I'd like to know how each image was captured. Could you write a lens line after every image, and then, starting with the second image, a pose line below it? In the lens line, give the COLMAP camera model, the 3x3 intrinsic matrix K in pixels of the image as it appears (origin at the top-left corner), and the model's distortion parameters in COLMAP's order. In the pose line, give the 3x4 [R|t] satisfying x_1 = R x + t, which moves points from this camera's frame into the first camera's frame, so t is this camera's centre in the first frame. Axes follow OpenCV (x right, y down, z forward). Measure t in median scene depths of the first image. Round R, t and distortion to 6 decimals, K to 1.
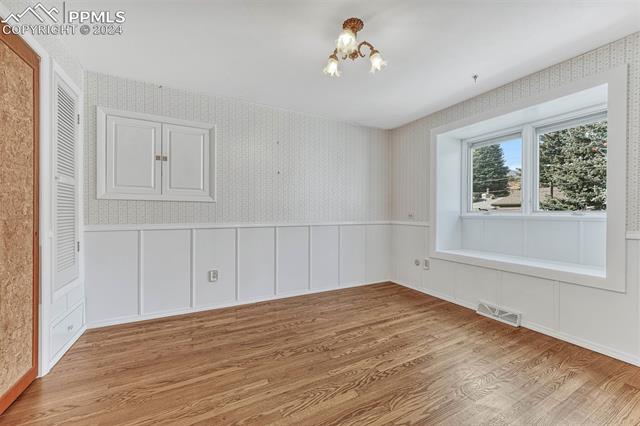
lens RADIAL K [[258.2, 0, 320.0], [0, 258.2, 213.0], [0, 0, 1]] dist [-0.000312, 0.000023]
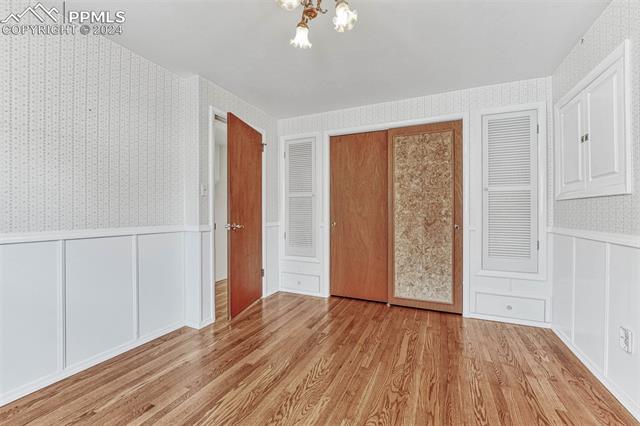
lens RADIAL K [[255.2, 0, 320.0], [0, 255.2, 213.0], [0, 0, 1]] dist [-0.041539, 0.000106]
pose [[-0.780766, -0.006901, -0.624785, 0.524408], [-0.012287, 0.999915, 0.004310, -0.003723], [0.624702, 0.011042, -0.780785, 1.463364]]
